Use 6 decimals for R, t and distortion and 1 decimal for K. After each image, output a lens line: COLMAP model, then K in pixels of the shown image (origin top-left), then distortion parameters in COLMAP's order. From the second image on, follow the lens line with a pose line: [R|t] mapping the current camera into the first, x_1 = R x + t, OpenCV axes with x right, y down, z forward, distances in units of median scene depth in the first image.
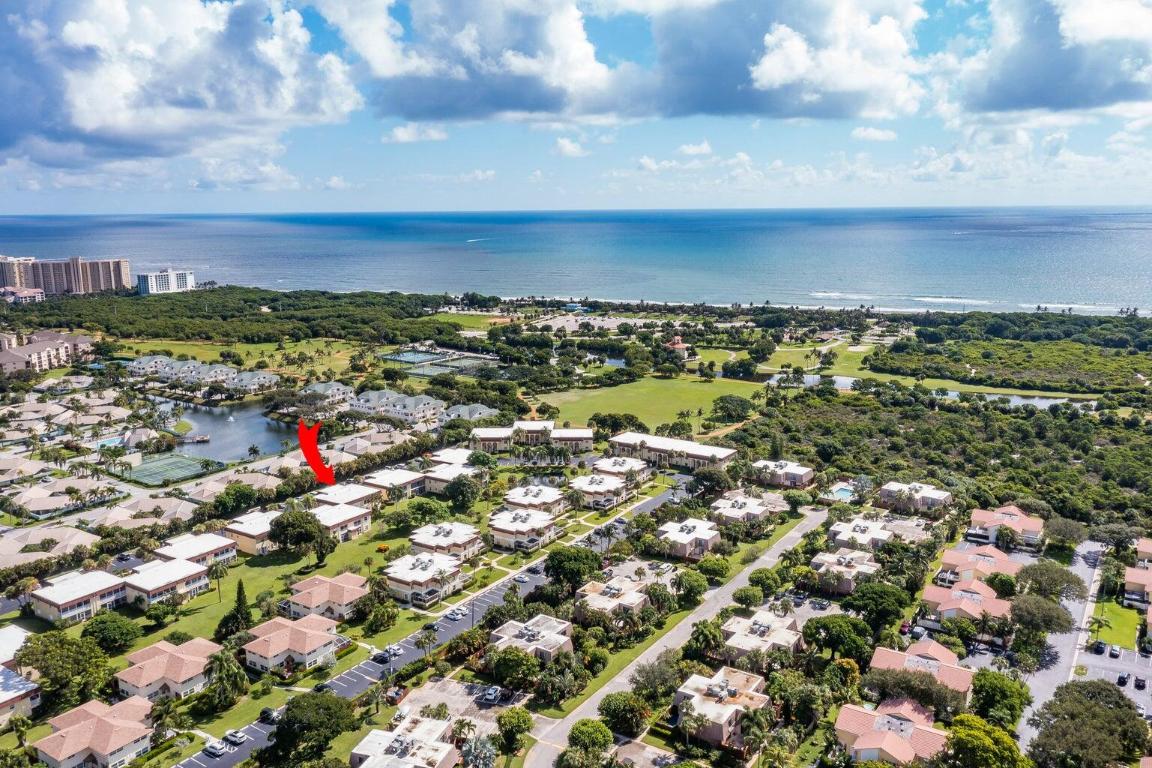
lens RADIAL K [[916.6, 0, 576.9], [0, 916.6, 352.0], [0, 0, 1]] dist [-0.001224, 0.006892]
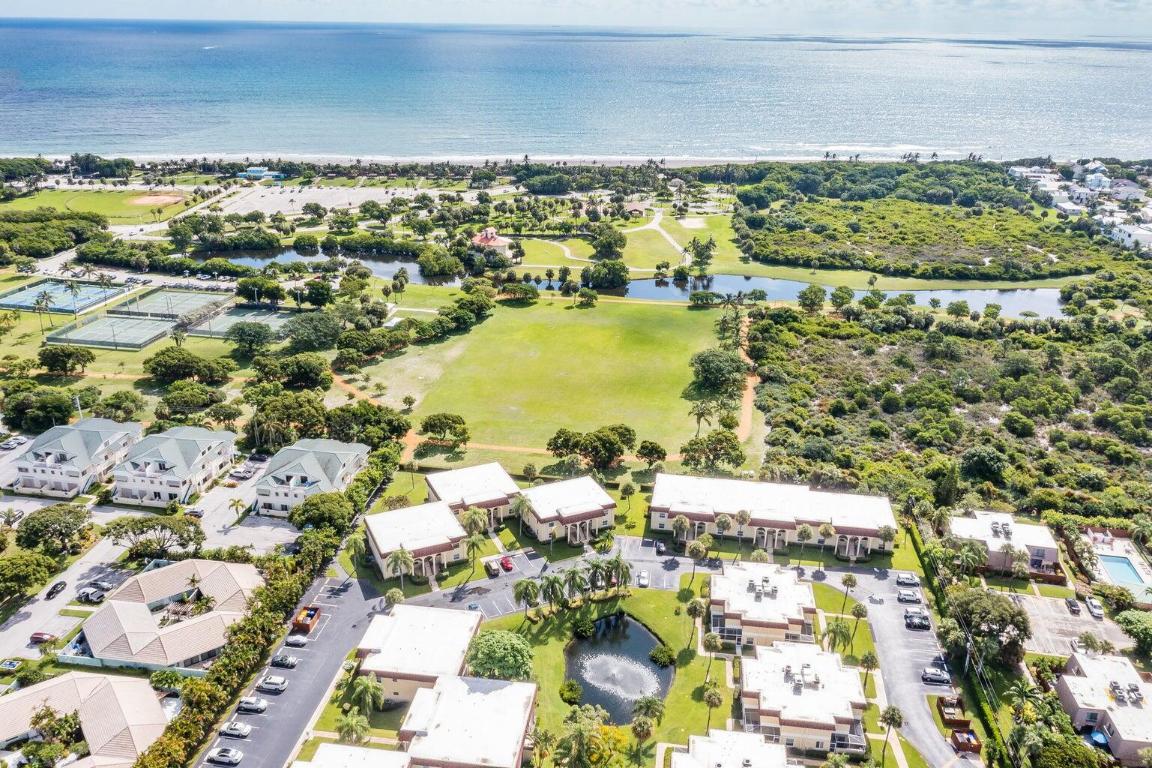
lens RADIAL K [[916.6, 0, 576.9], [0, 916.6, 352.0], [0, 0, 1]] dist [-0.001224, 0.006892]
pose [[0.901041, -0.127306, 0.414629, -0.111974], [0.046595, 0.978834, 0.199280, -0.051922], [-0.431223, -0.160240, 0.887902, 0.296509]]
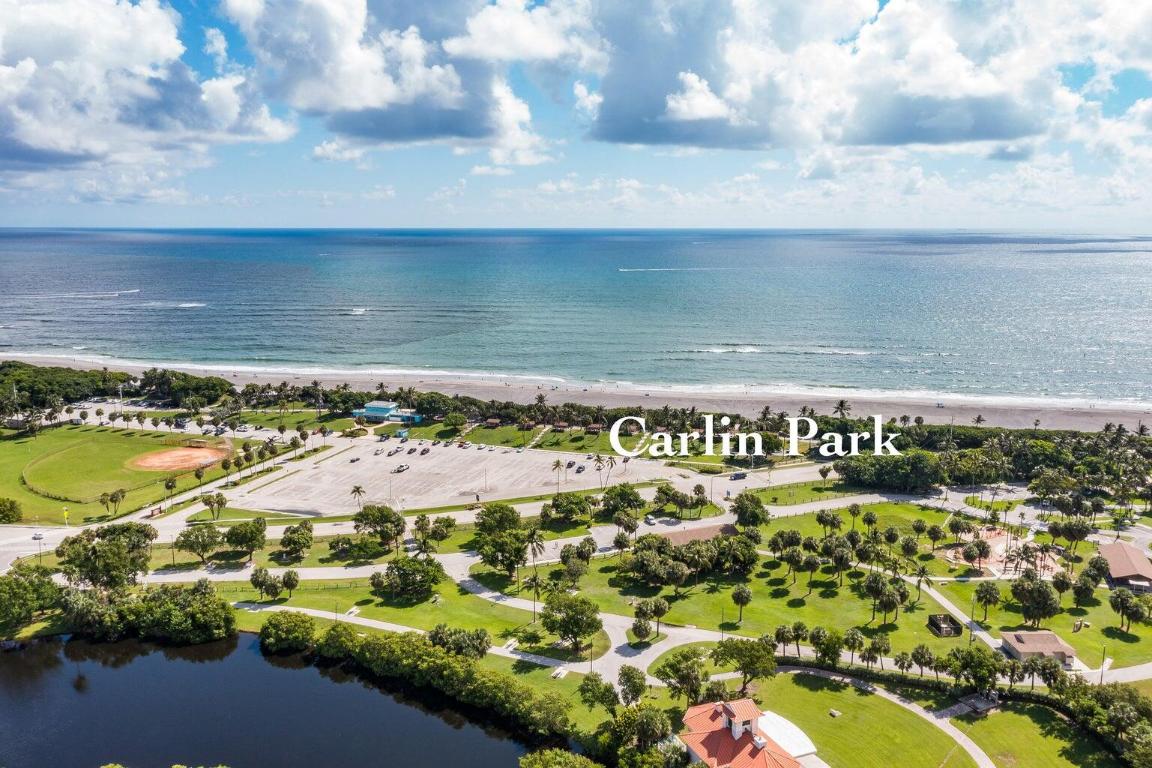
lens RADIAL K [[907.9, 0, 575.2], [0, 907.9, 368.9], [0, 0, 1]] dist [-0.001466, 0.007114]
pose [[0.991721, -0.009640, 0.128047, 0.039050], [0.009832, 0.999951, -0.000864, -0.081319], [-0.128033, 0.002116, 0.991768, 0.687622]]
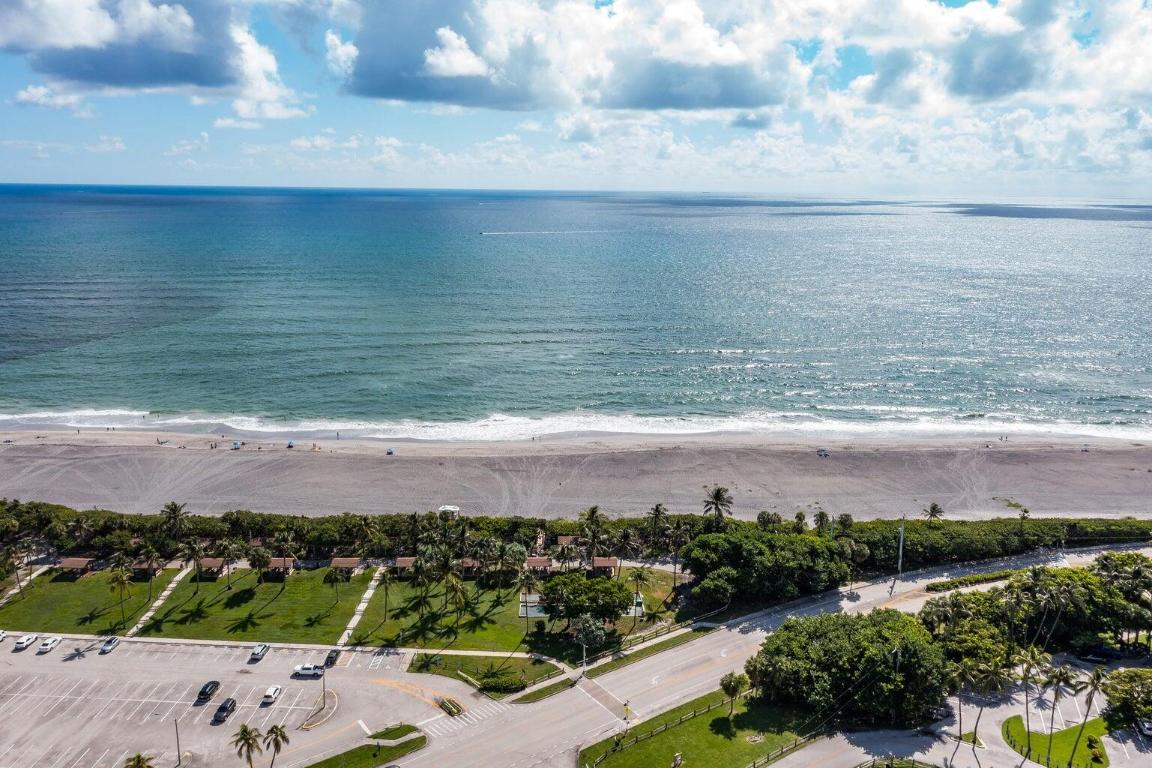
lens RADIAL K [[916.6, 0, 576.9], [0, 916.6, 352.0], [0, 0, 1]] dist [-0.001224, 0.006892]
pose [[0.926604, -0.045829, 0.373236, 0.095374], [0.038163, 0.998882, 0.027904, -0.114640], [-0.374097, -0.011612, 0.927317, 0.896297]]
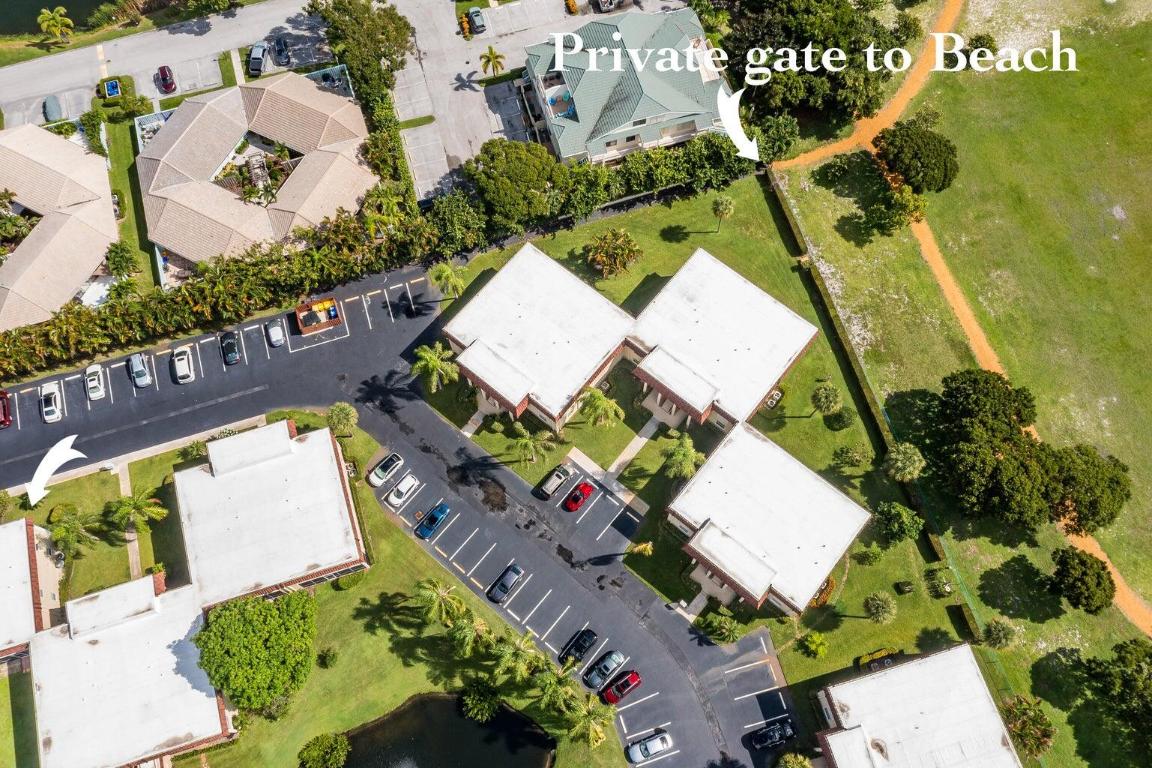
lens RADIAL K [[907.9, 0, 575.2], [0, 907.9, 368.9], [0, 0, 1]] dist [-0.001466, 0.007114]
pose [[0.779841, 0.577808, -0.240802, -0.005499], [-0.095724, 0.490235, 0.866318, -0.080095], [0.618615, -0.652540, 0.437616, 0.477184]]
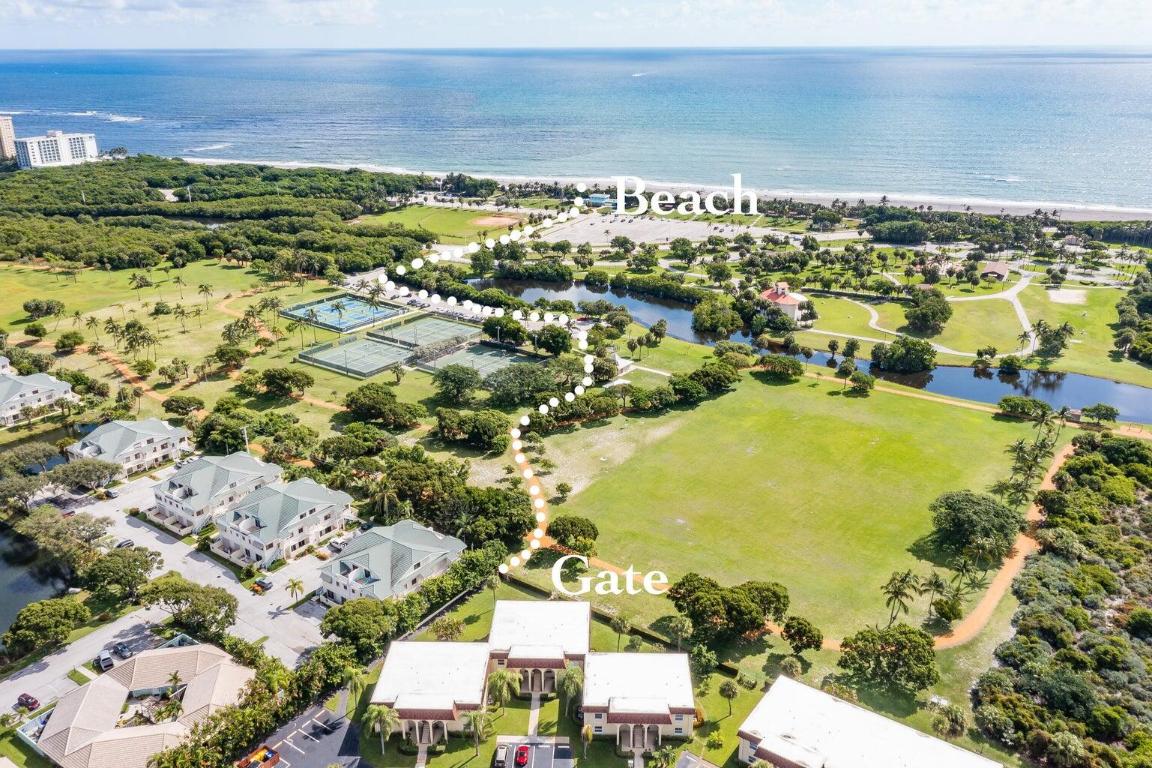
lens RADIAL K [[907.9, 0, 575.2], [0, 907.9, 368.9], [0, 0, 1]] dist [-0.001466, 0.007114]
pose [[0.999892, 0.008986, -0.011593, -0.015679], [-0.006677, 0.982567, 0.185791, -0.061178], [0.013061, -0.185693, 0.982521, 0.349473]]
